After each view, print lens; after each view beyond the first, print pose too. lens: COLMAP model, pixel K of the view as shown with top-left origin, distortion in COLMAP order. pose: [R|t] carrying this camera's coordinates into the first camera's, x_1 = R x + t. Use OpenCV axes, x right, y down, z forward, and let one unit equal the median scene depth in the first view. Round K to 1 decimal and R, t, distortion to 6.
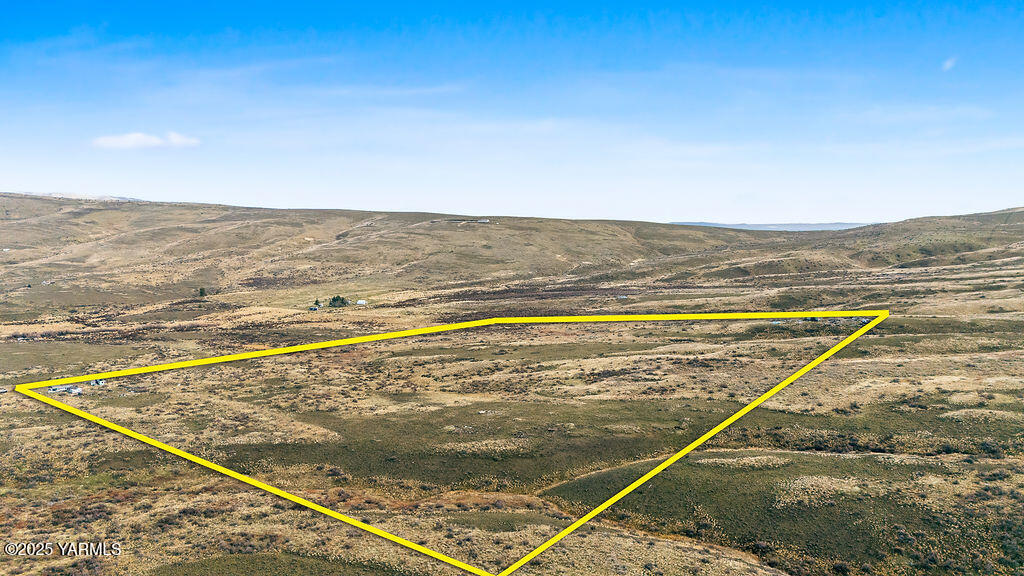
lens RADIAL K [[825.7, 0, 512.0], [0, 825.7, 288.0], [0, 0, 1]] dist [0.133919, -0.208573]
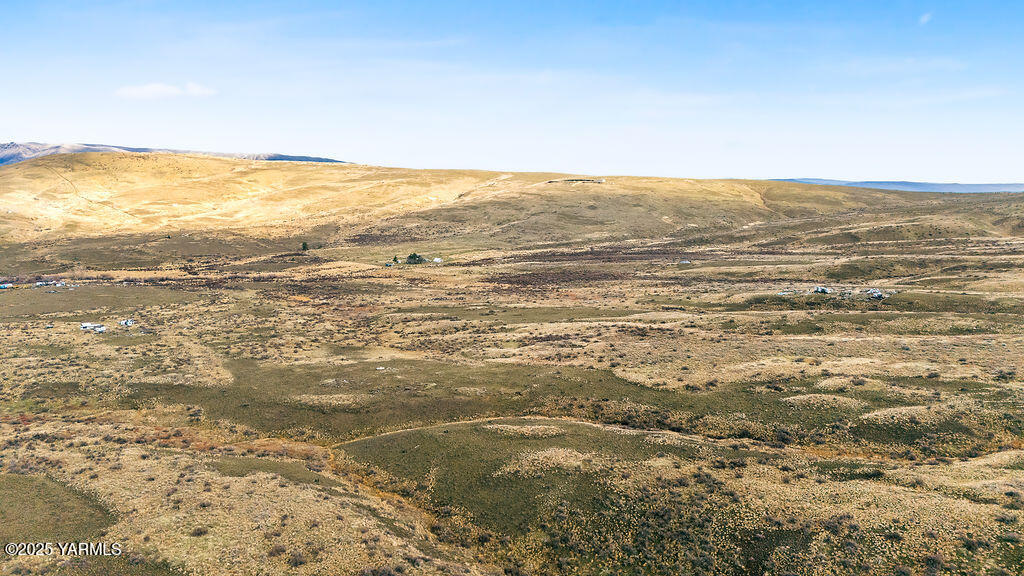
lens RADIAL K [[825.7, 0, 512.0], [0, 825.7, 288.0], [0, 0, 1]] dist [0.133919, -0.208573]
pose [[0.968658, 0.035764, -0.245810, 0.147617], [-0.023539, 0.998344, 0.052493, -0.004029], [0.247280, -0.045062, 0.967896, 0.013130]]
